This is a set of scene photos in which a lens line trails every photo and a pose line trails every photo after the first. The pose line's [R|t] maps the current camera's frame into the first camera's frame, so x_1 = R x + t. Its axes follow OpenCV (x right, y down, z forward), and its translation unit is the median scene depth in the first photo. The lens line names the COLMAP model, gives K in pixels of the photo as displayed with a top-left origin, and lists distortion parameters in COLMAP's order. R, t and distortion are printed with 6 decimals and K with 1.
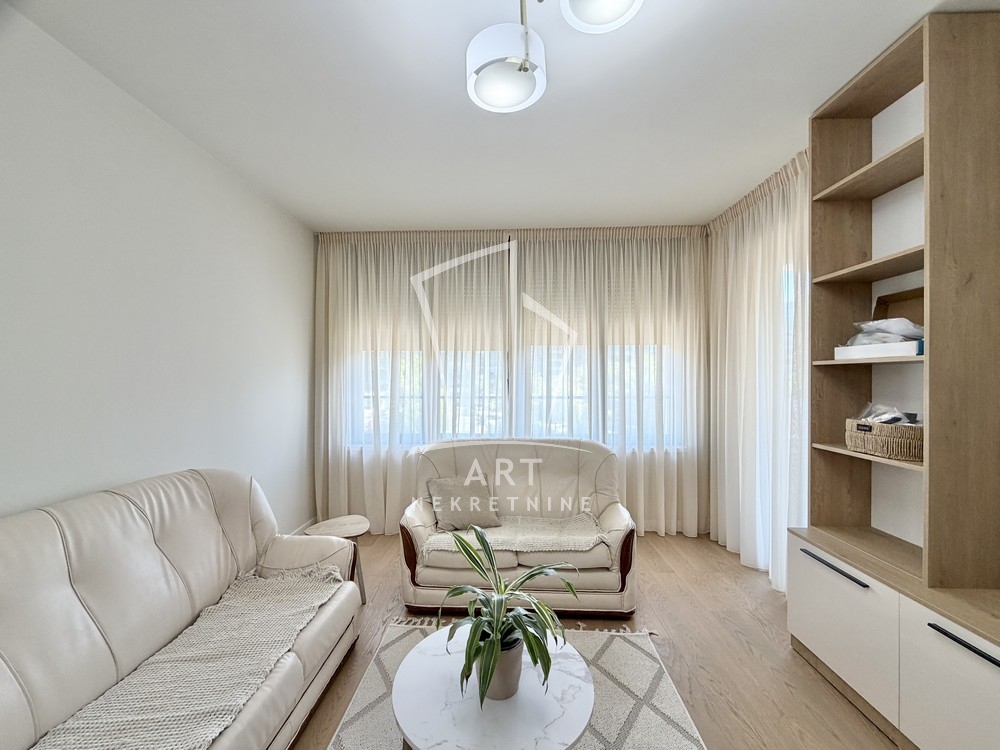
lens RADIAL K [[399.3, 0, 498.1], [0, 399.3, 376.4], [0, 0, 1]] dist [0.003246, 0.000058]
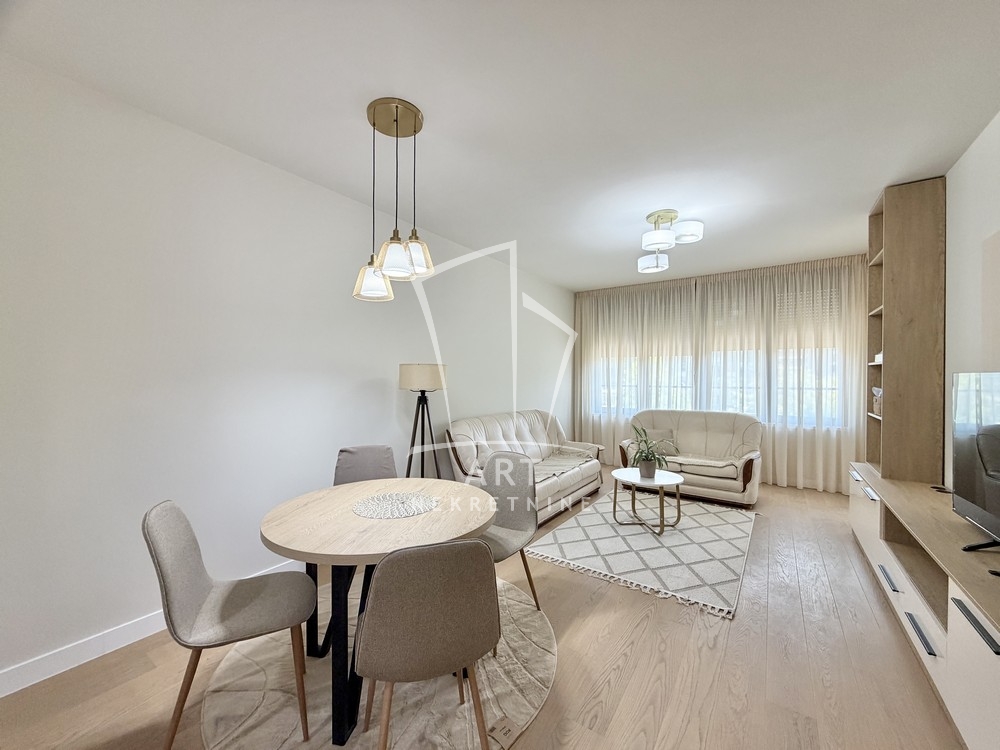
lens RADIAL K [[399.3, 0, 498.1], [0, 399.3, 376.4], [0, 0, 1]] dist [0.003246, 0.000058]
pose [[0.841365, 0.002699, -0.540461, 0.223580], [0.000436, 0.999984, 0.005673, 0.003166], [0.540467, -0.005009, 0.841350, -0.705838]]
